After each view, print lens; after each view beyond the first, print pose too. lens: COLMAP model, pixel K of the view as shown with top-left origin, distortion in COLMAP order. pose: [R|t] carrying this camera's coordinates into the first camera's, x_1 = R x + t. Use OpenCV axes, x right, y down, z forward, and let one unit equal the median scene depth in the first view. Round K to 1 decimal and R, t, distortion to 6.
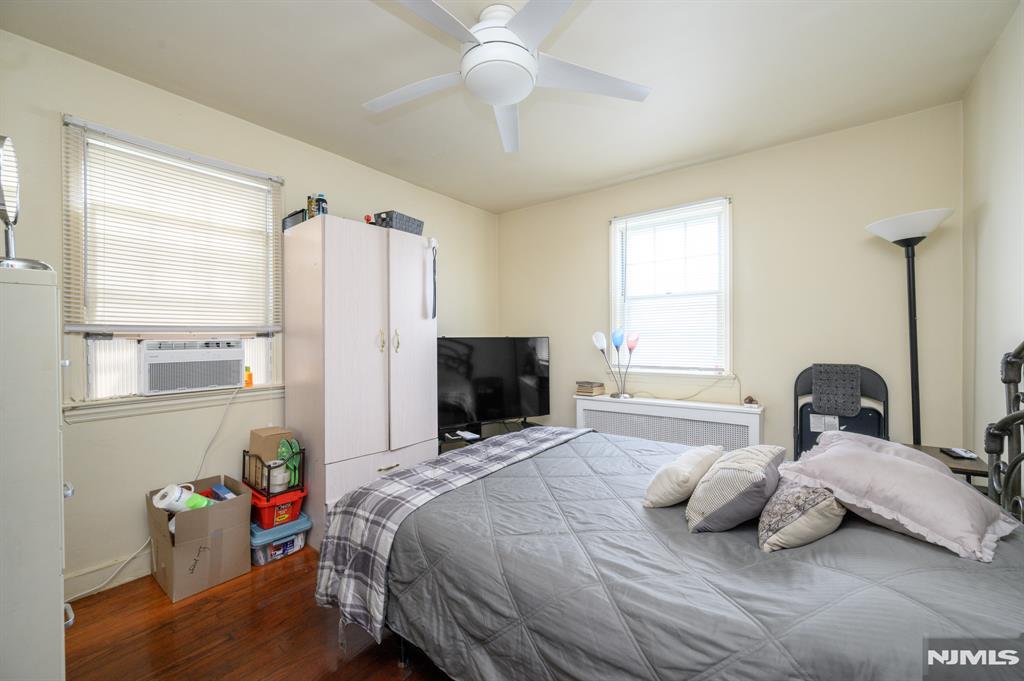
lens RADIAL K [[401.0, 0, 516.3], [0, 401.0, 340.4], [0, 0, 1]] dist [0.000565, -0.000059]
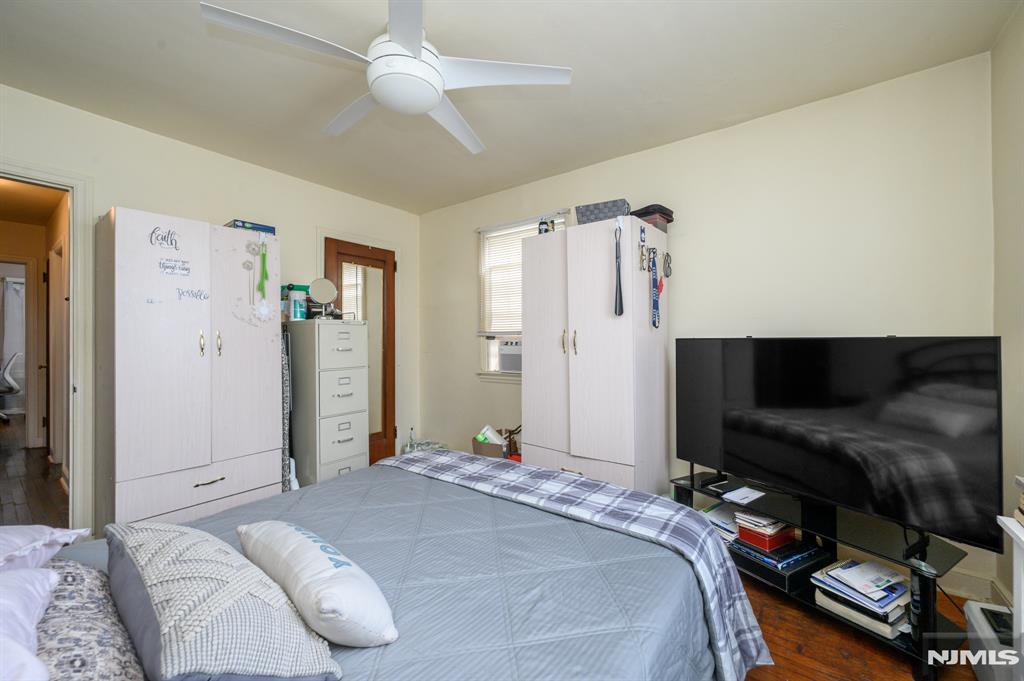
lens RADIAL K [[401.0, 0, 515.8], [0, 401.0, 339.6], [0, 0, 1]] dist [0.000565, -0.000059]
pose [[0.025889, 0.012040, -0.999592, 0.722739], [0.007718, 0.999895, 0.012243, -0.020806], [0.999635, -0.008031, 0.025793, 0.907728]]
